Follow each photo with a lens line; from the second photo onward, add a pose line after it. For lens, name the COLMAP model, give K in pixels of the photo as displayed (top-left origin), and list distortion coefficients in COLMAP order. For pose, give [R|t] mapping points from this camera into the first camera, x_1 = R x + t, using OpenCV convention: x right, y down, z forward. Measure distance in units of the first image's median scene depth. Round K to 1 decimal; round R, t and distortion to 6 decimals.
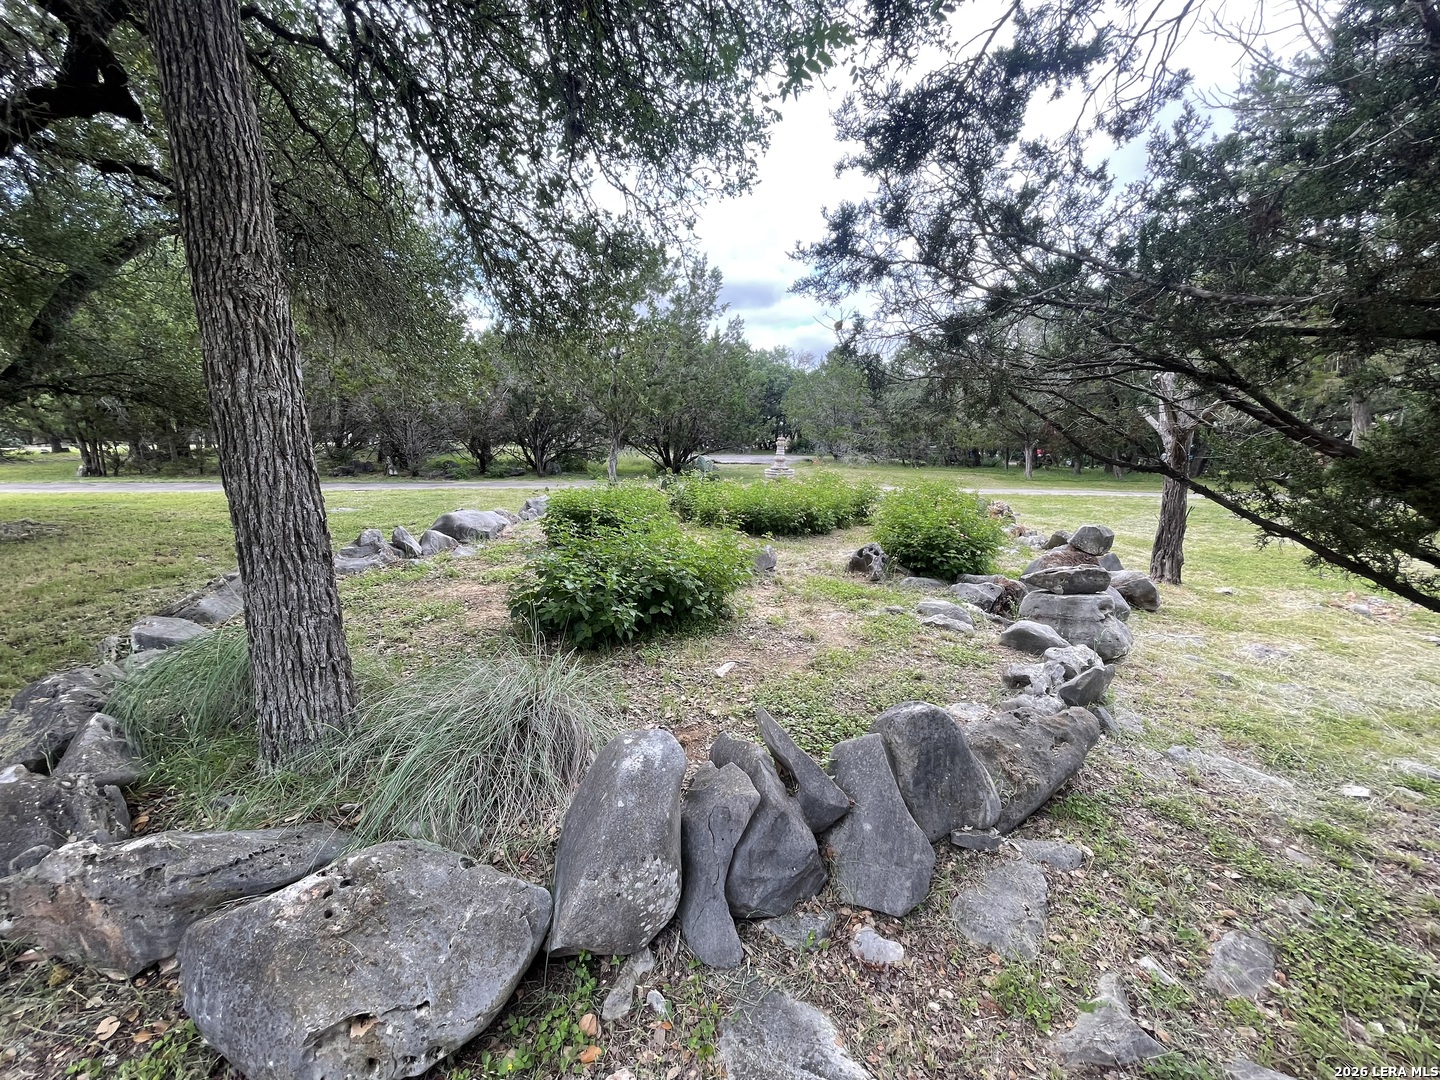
lens RADIAL K [[580.1, 0, 711.9], [0, 580.1, 539.8], [0, 0, 1]] dist [-0.000341, -0.000693]
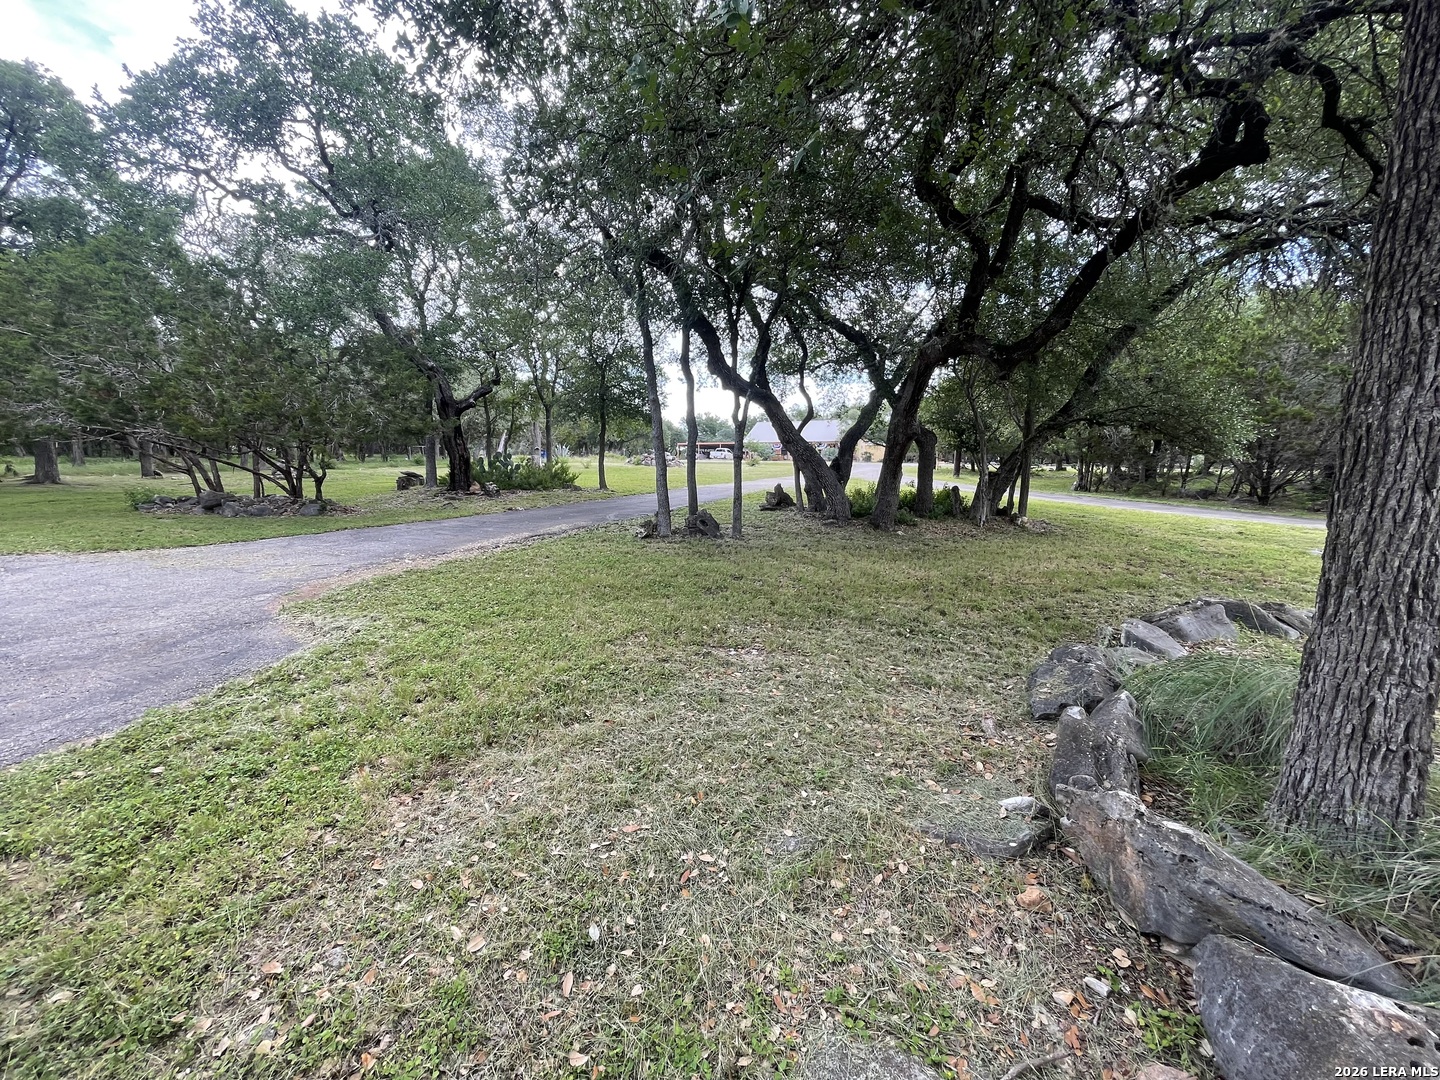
lens RADIAL K [[580.1, 0, 713.0], [0, 580.1, 538.4], [0, 0, 1]] dist [-0.000341, -0.000693]
pose [[0.209116, 0.150331, -0.966267, -0.141172], [-0.193238, 0.974981, 0.109867, 0.028178], [0.958608, 0.163745, 0.232933, -0.146878]]
